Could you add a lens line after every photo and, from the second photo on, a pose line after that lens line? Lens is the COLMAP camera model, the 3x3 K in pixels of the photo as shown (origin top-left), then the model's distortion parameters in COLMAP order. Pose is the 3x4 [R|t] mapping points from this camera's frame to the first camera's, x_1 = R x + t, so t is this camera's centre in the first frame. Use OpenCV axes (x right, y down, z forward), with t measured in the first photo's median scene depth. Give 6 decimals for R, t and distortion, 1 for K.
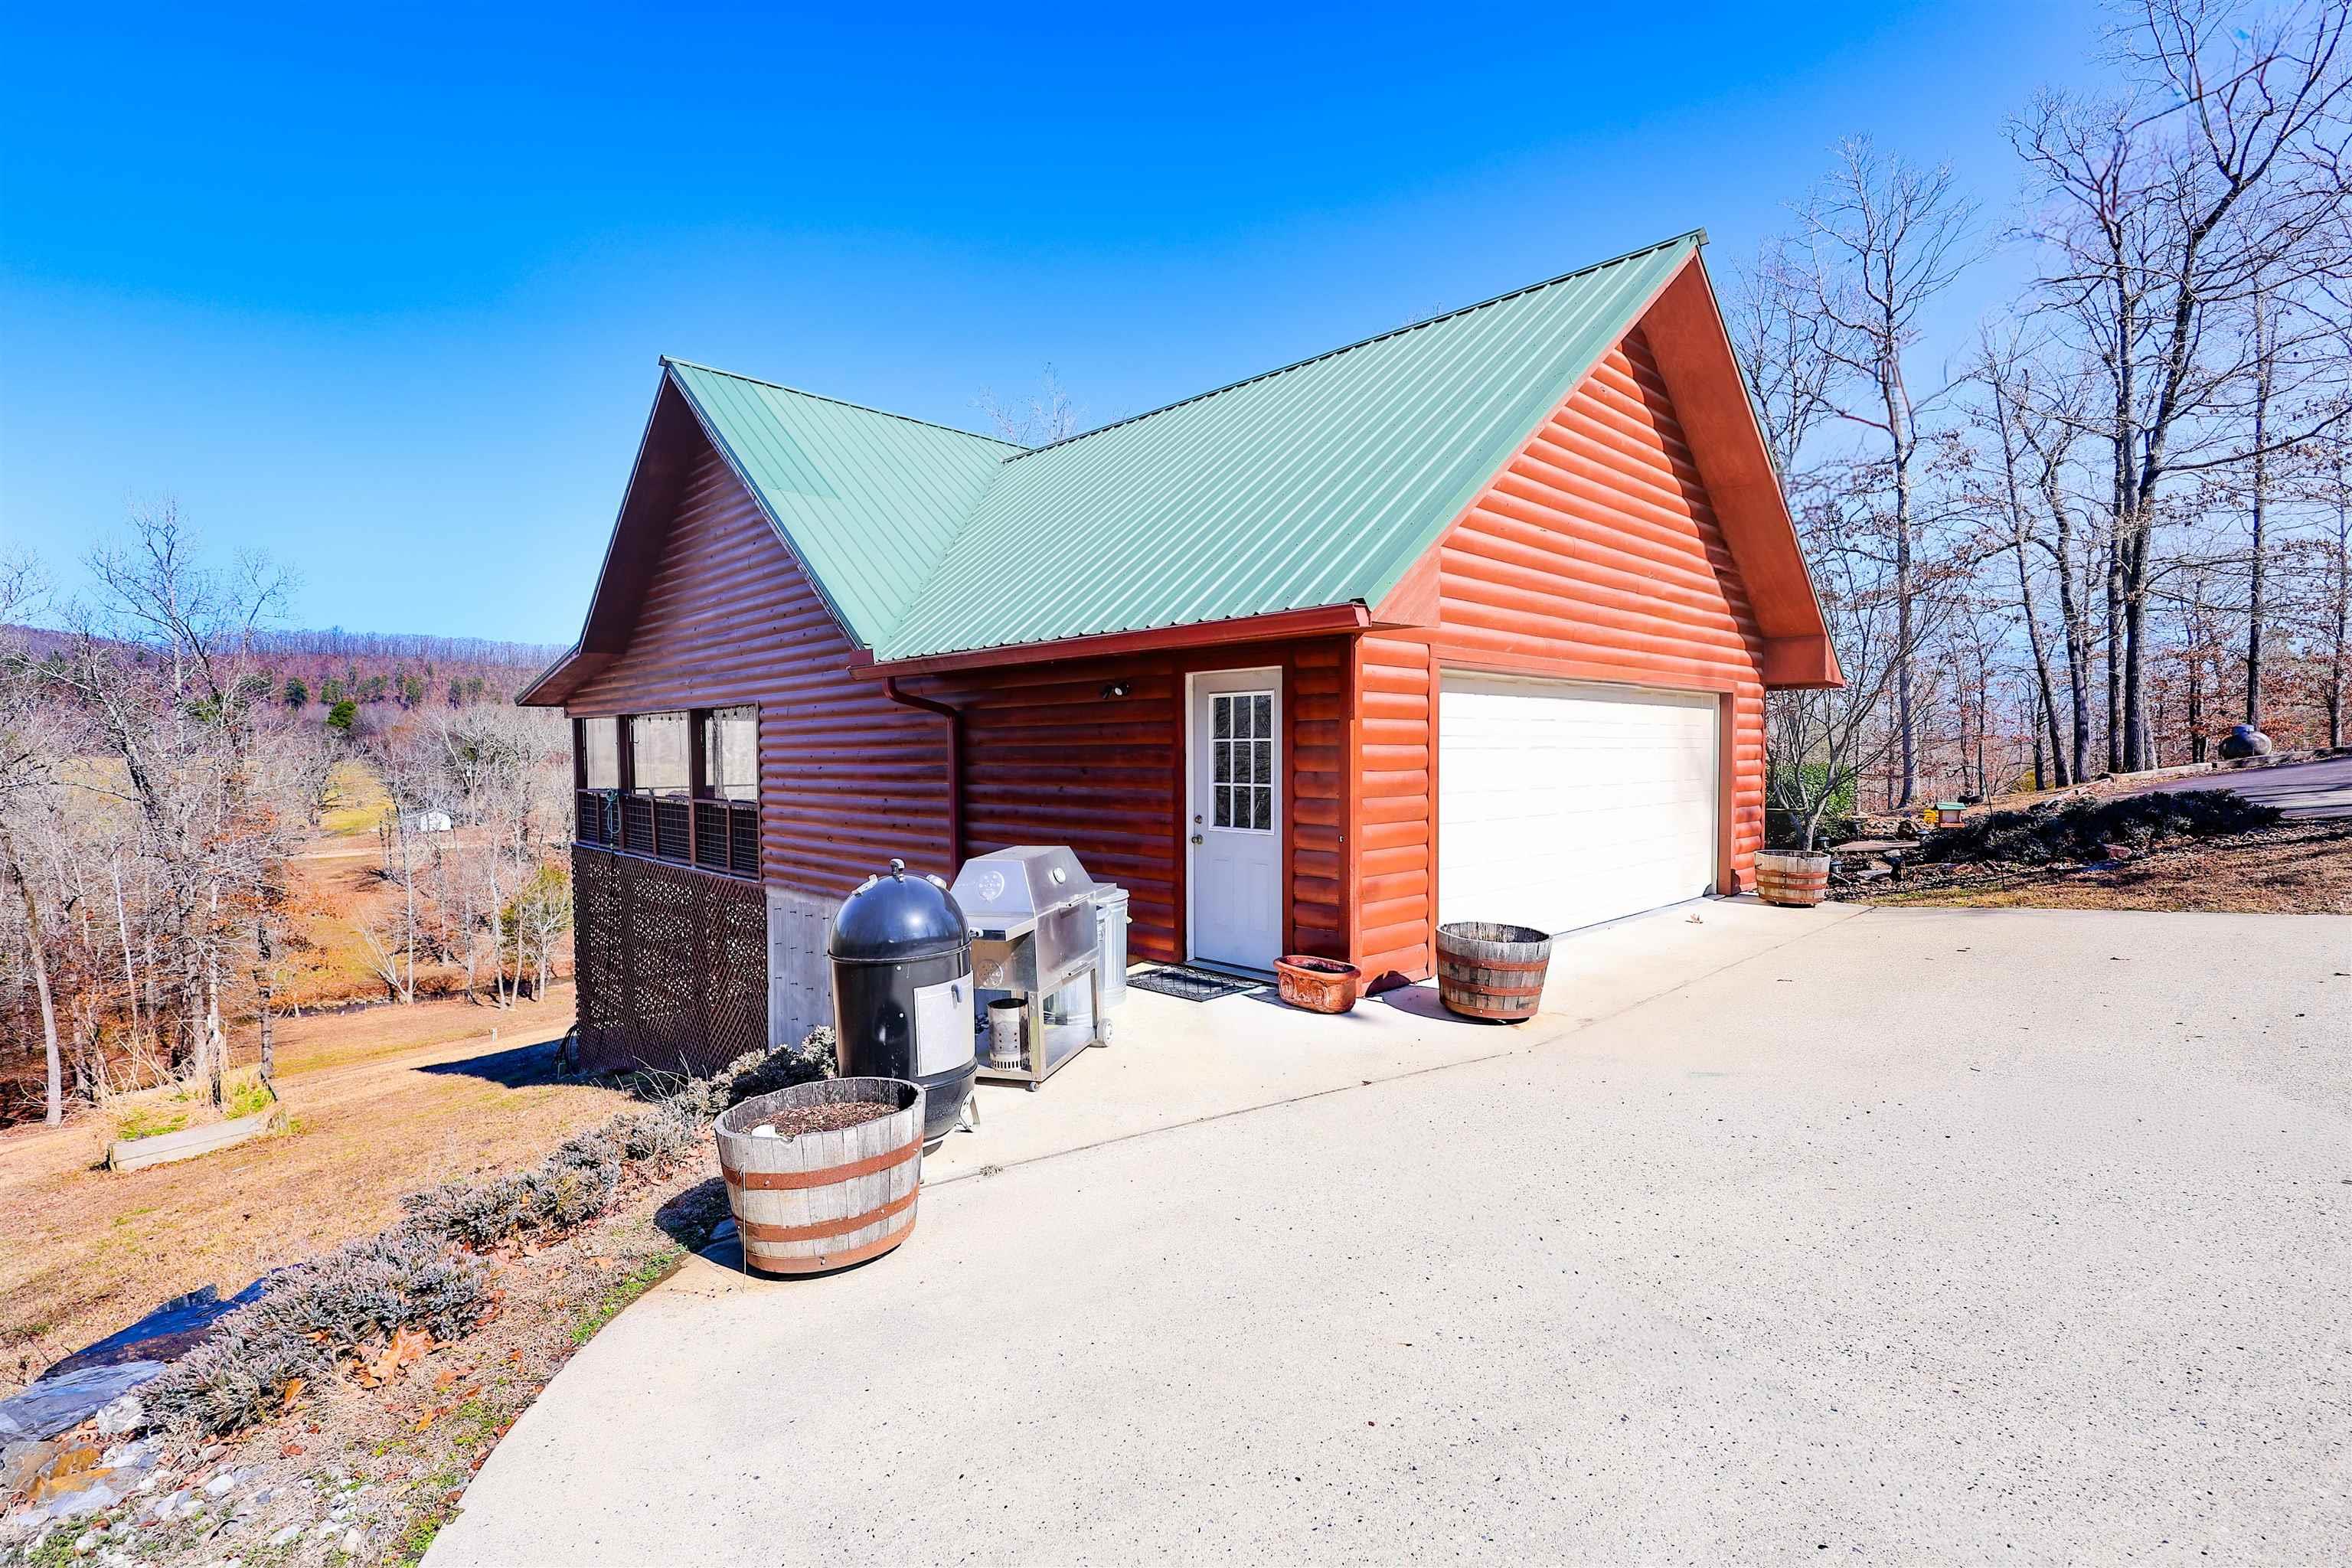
lens RADIAL K [[1142.9, 0, 1170.5], [0, 1142.9, 783.5], [0, 0, 1]] dist [-0.004486, 0.010981]
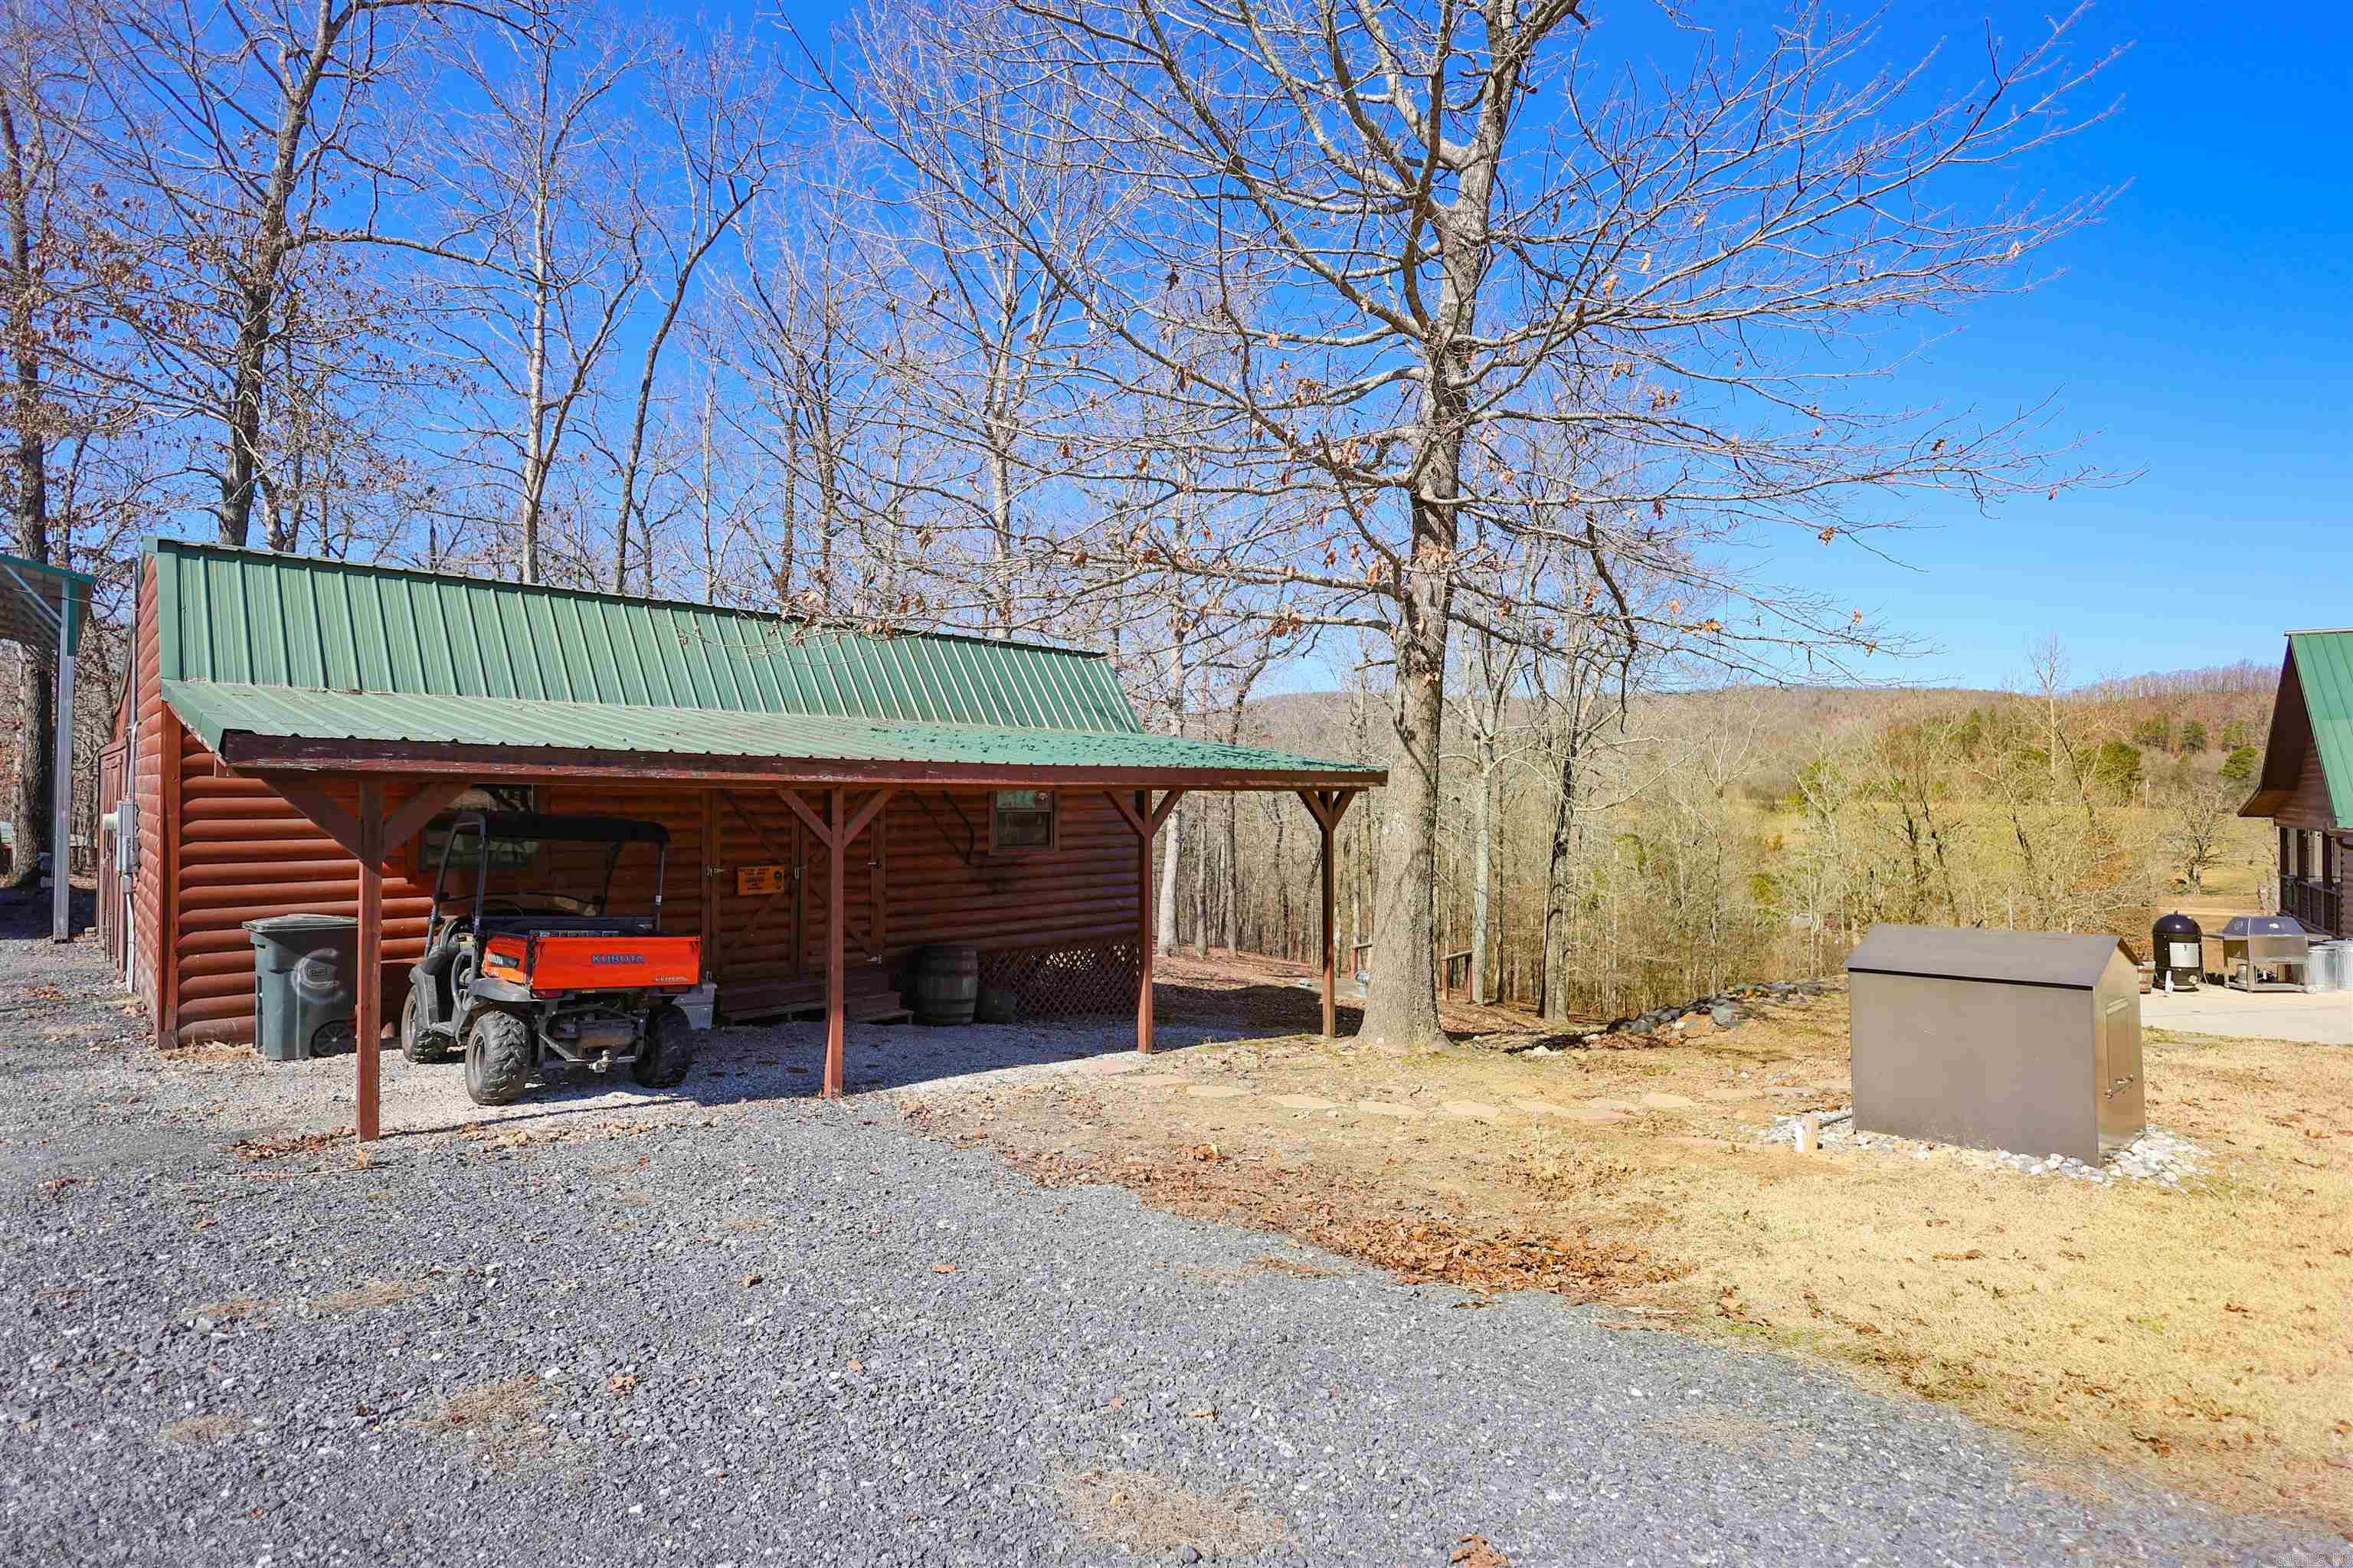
lens RADIAL K [[1143.4, 0, 1171.0], [0, 1143.4, 783.5], [0, 0, 1]] dist [-0.004486, 0.010981]
pose [[0.189909, -0.002337, -0.981799, 0.284321], [-0.037633, 0.999245, -0.009658, -0.017464], [0.981080, 0.038782, 0.189678, -0.302122]]
